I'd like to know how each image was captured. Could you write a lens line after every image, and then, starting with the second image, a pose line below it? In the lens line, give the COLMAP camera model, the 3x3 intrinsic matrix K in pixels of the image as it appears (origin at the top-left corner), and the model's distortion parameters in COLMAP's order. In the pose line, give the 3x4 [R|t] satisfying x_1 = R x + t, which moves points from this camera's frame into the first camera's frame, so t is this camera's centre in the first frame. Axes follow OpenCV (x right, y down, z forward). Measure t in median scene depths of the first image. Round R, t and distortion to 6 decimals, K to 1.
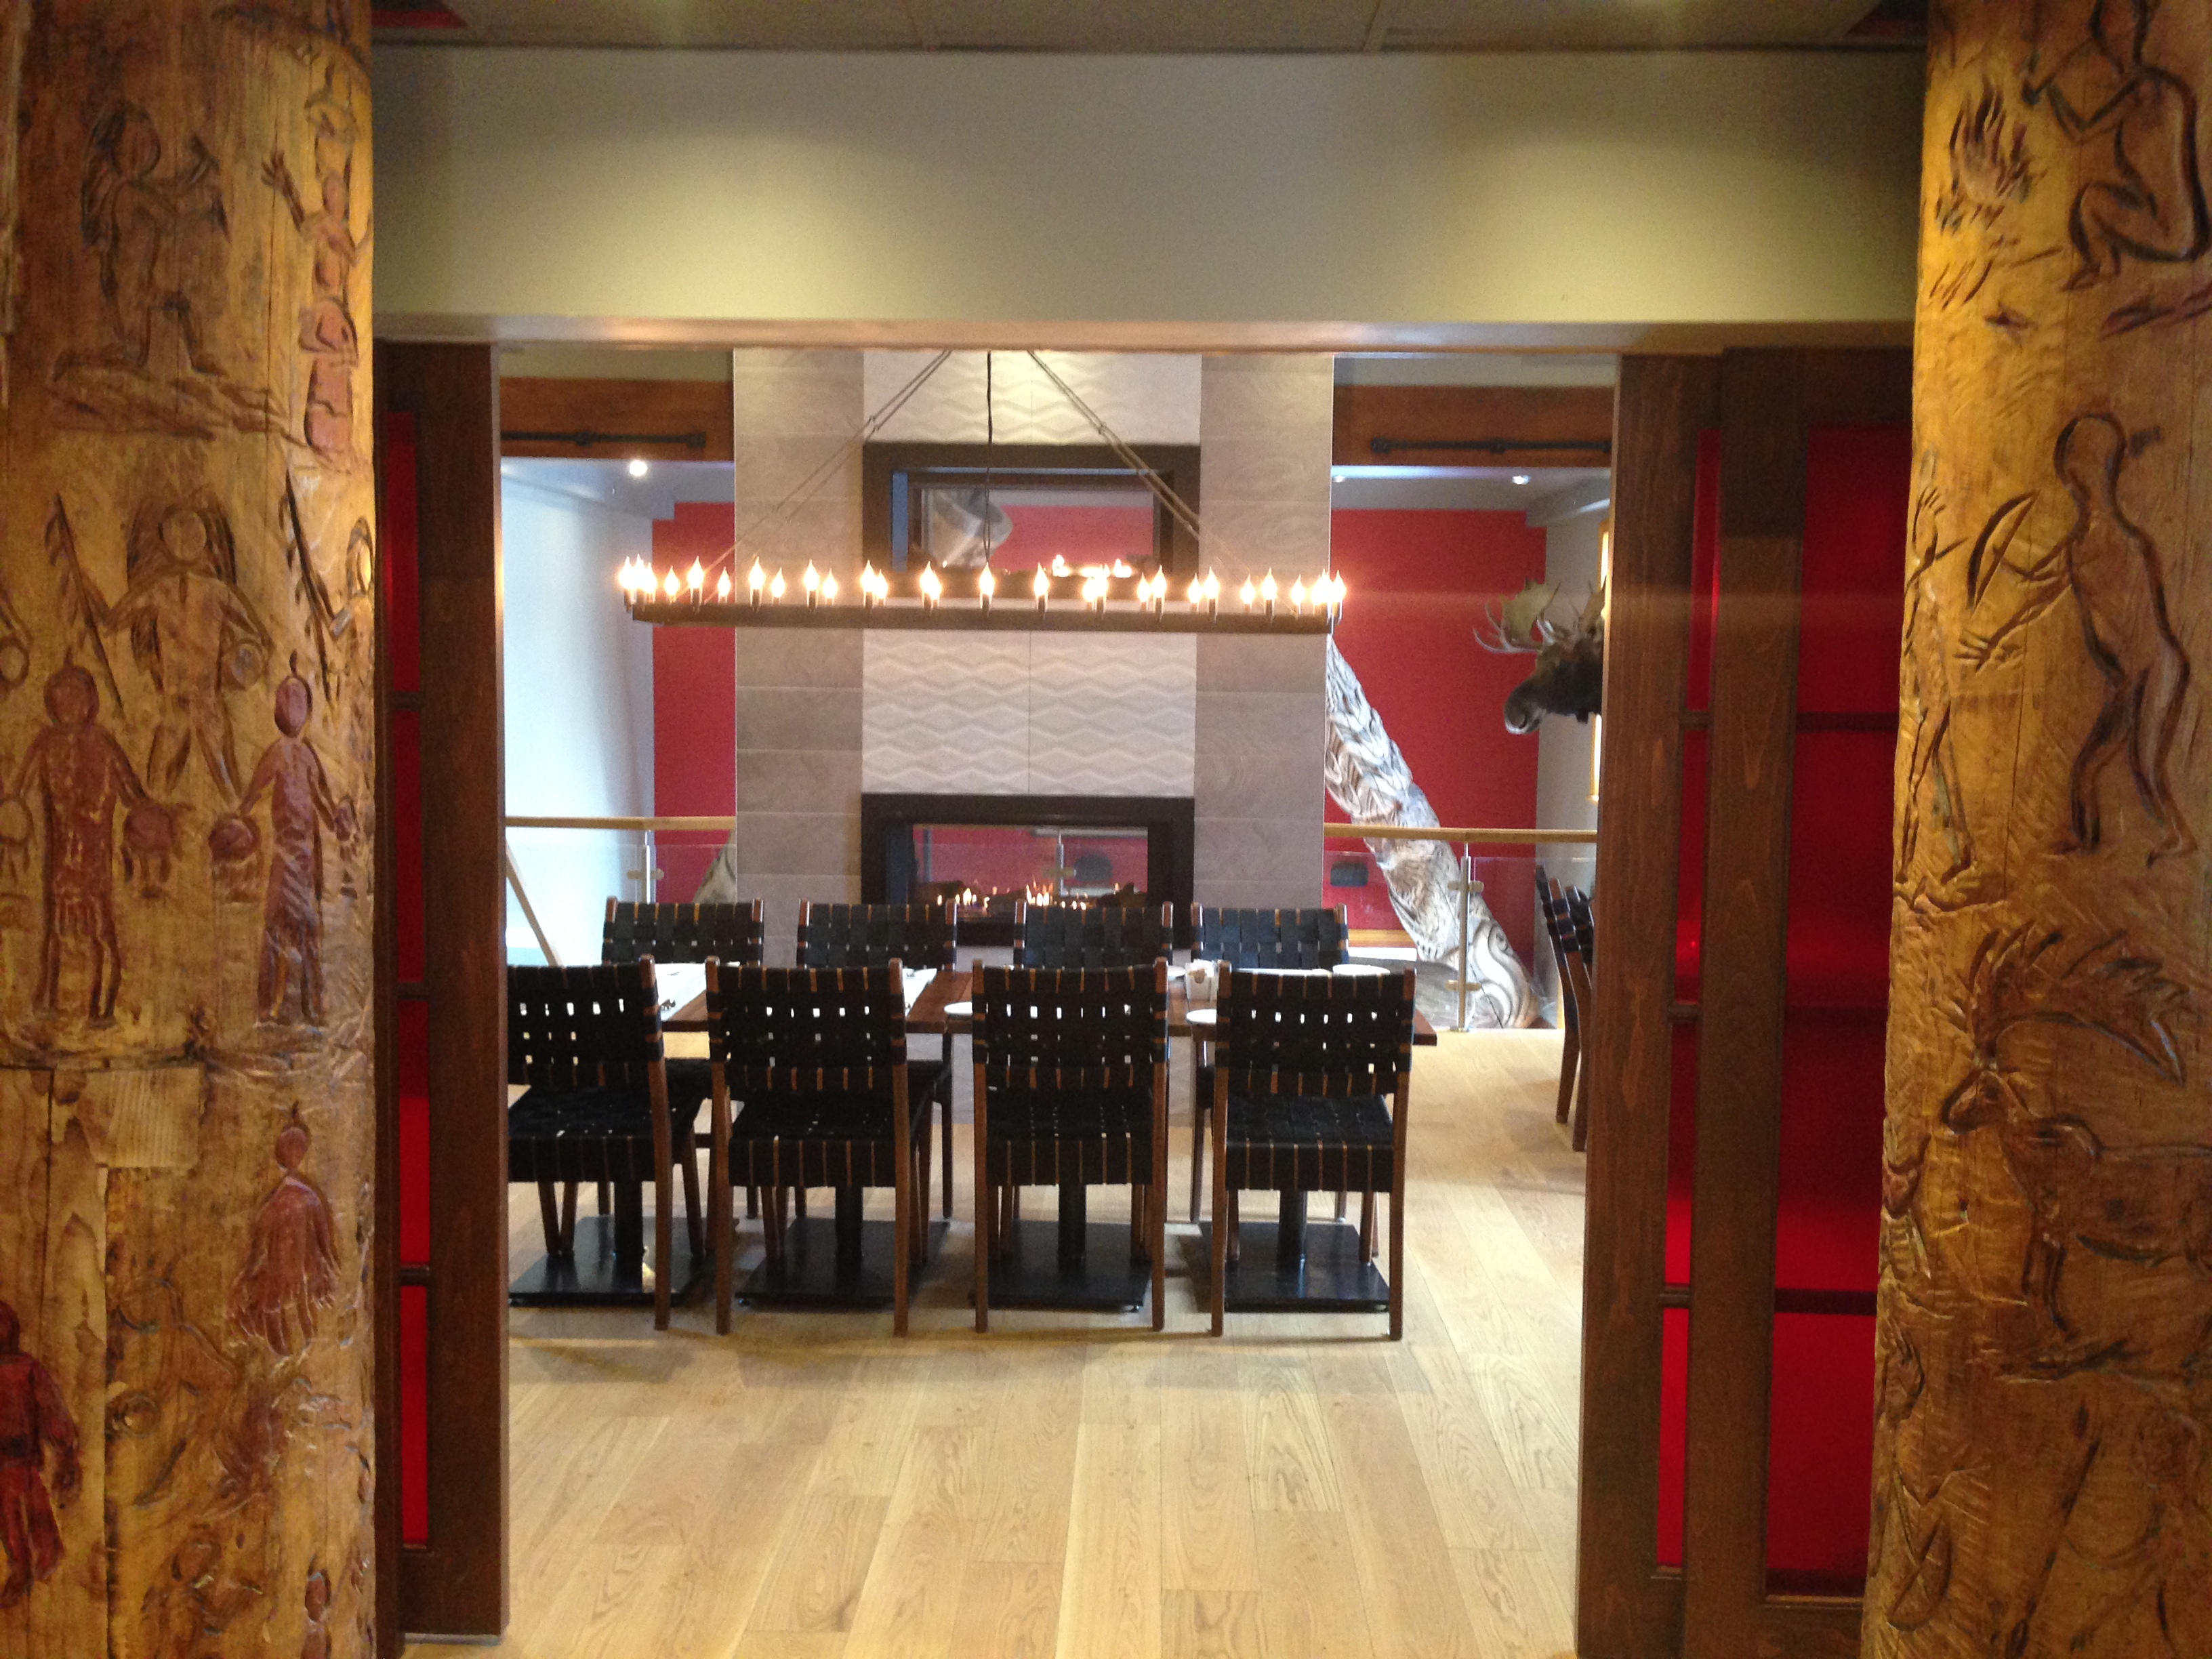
lens RADIAL K [[2116.6, 0, 1100.0], [0, 2116.6, 829.2], [0, 0, 1]] dist [-0.020465, 0.000000]
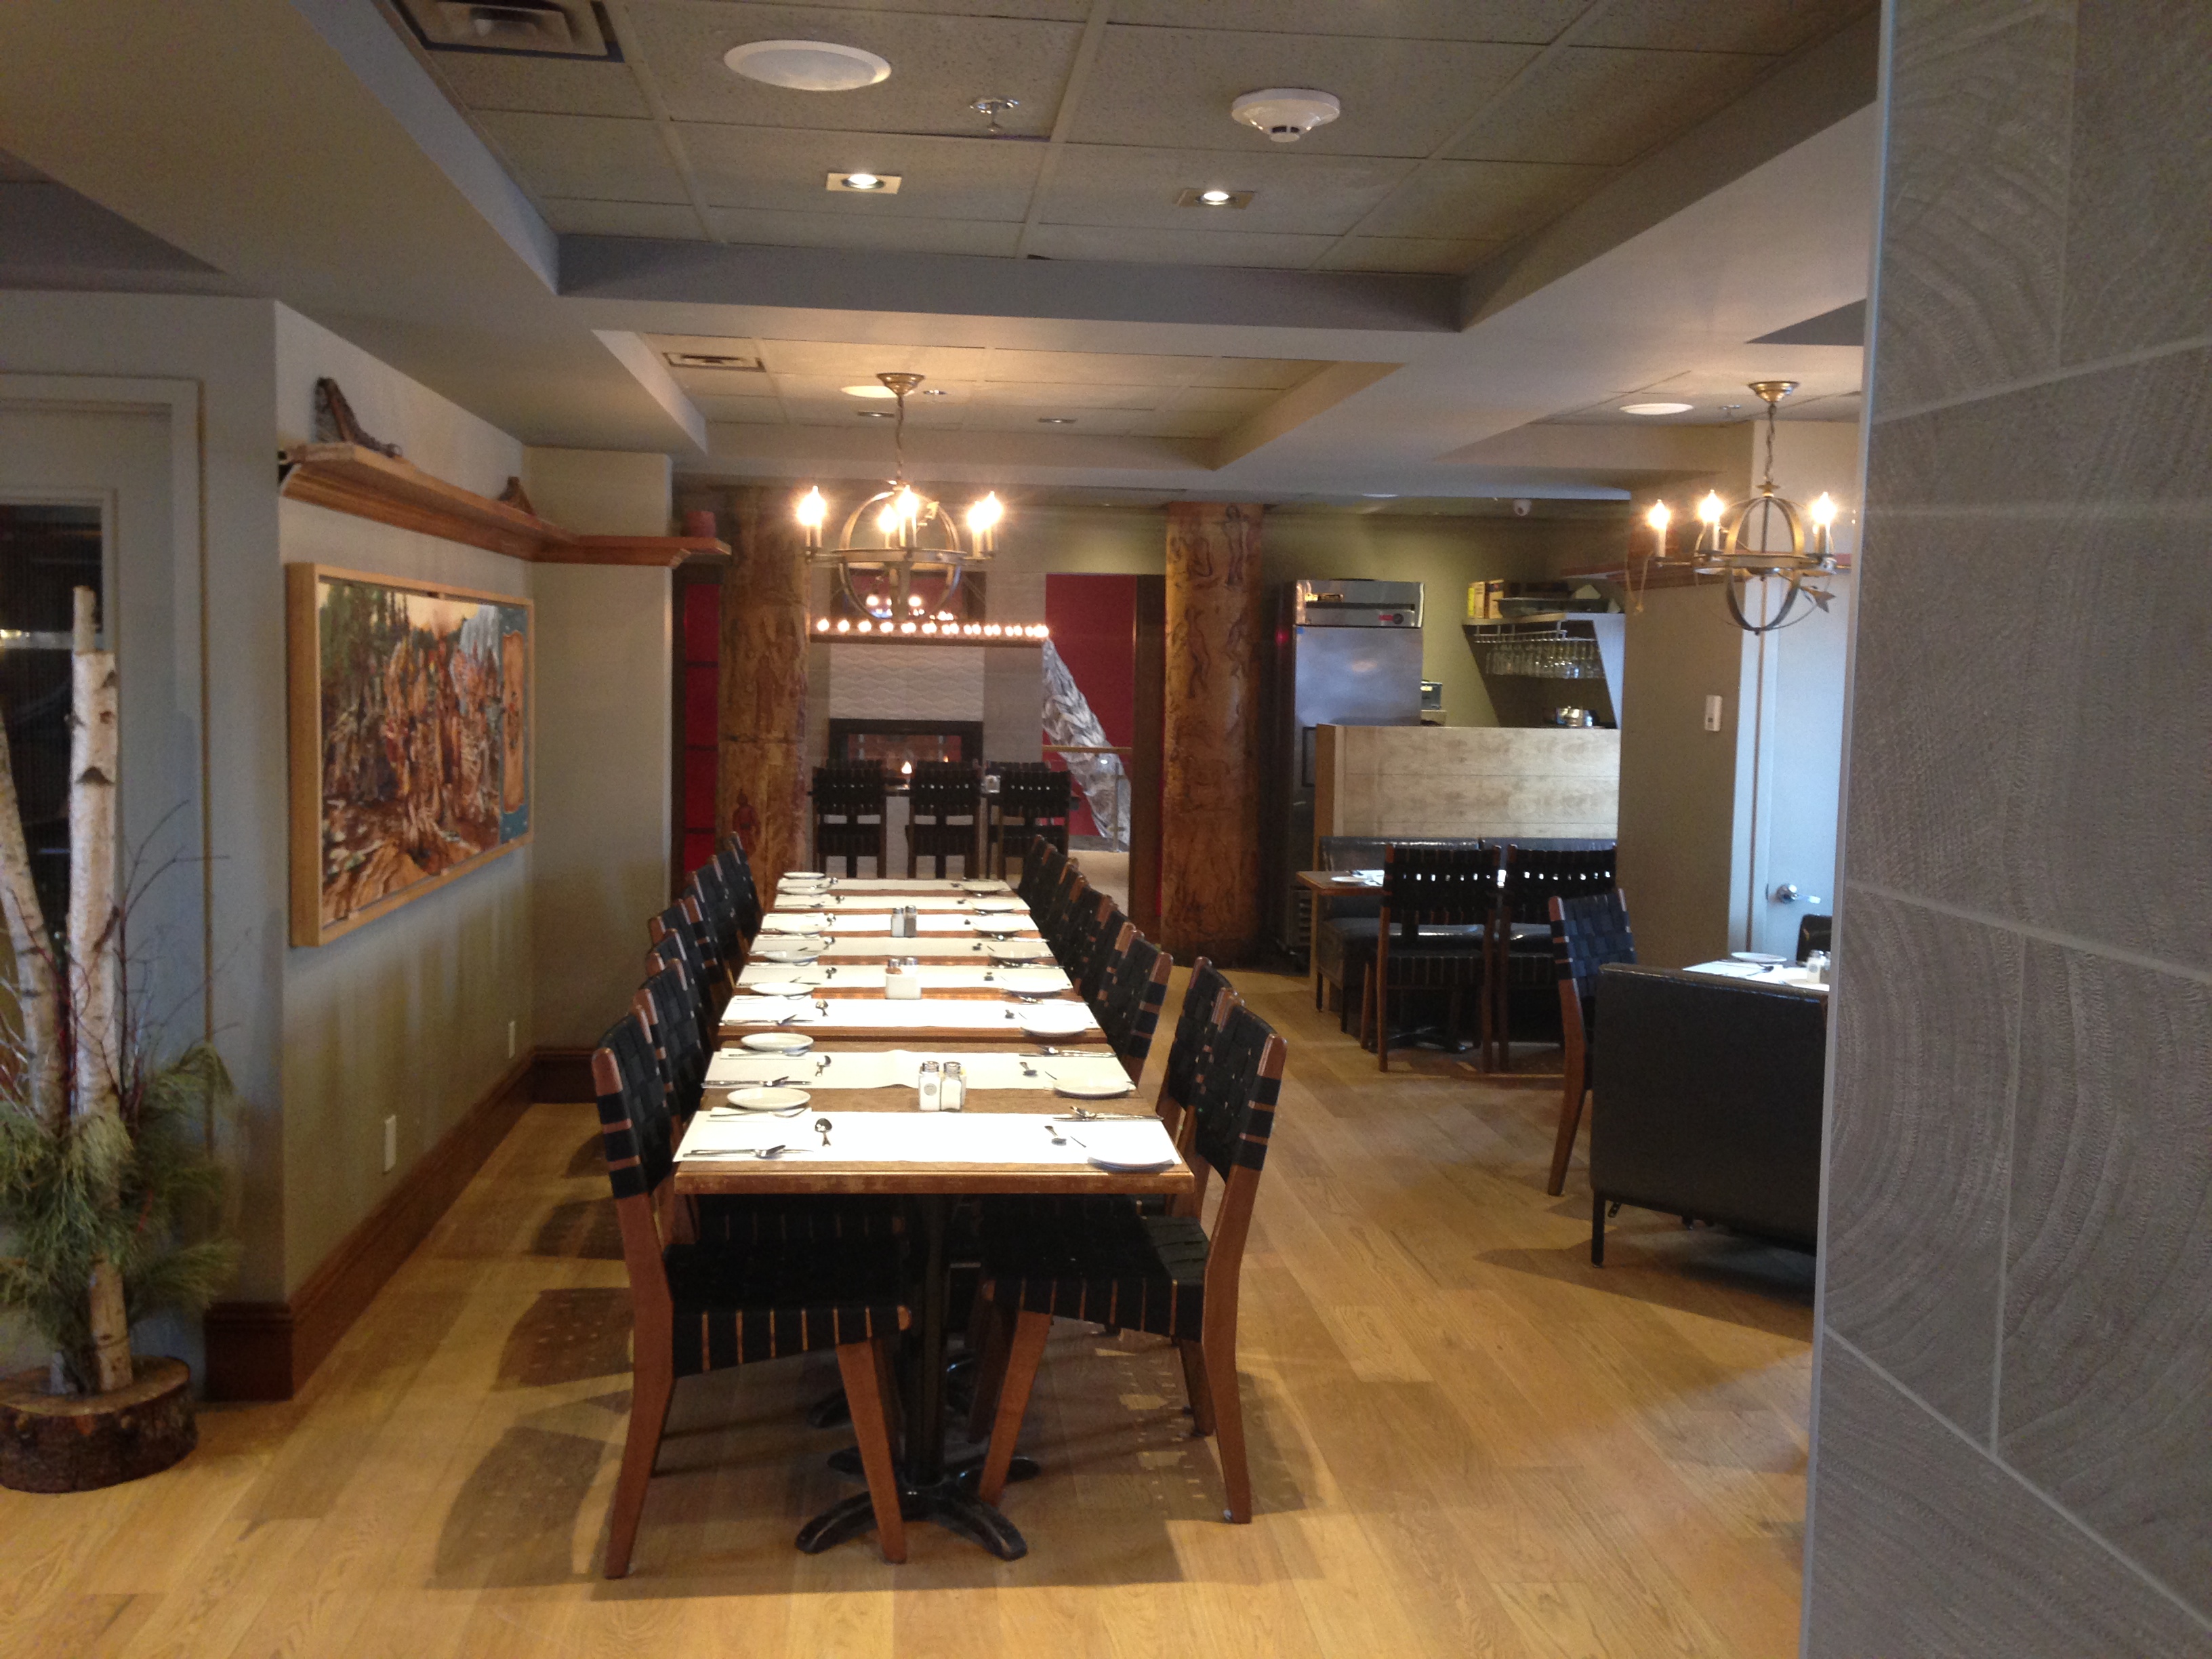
lens RADIAL K [[2116.6, 0, 1109.7], [0, 2116.6, 832.7], [0, 0, 1]] dist [-0.020465, 0.000000]
pose [[0.991899, -0.000085, 0.127030, -0.287759], [0.000036, 1.000000, 0.000386, 0.278541], [-0.127030, -0.000378, 0.991899, -3.321128]]
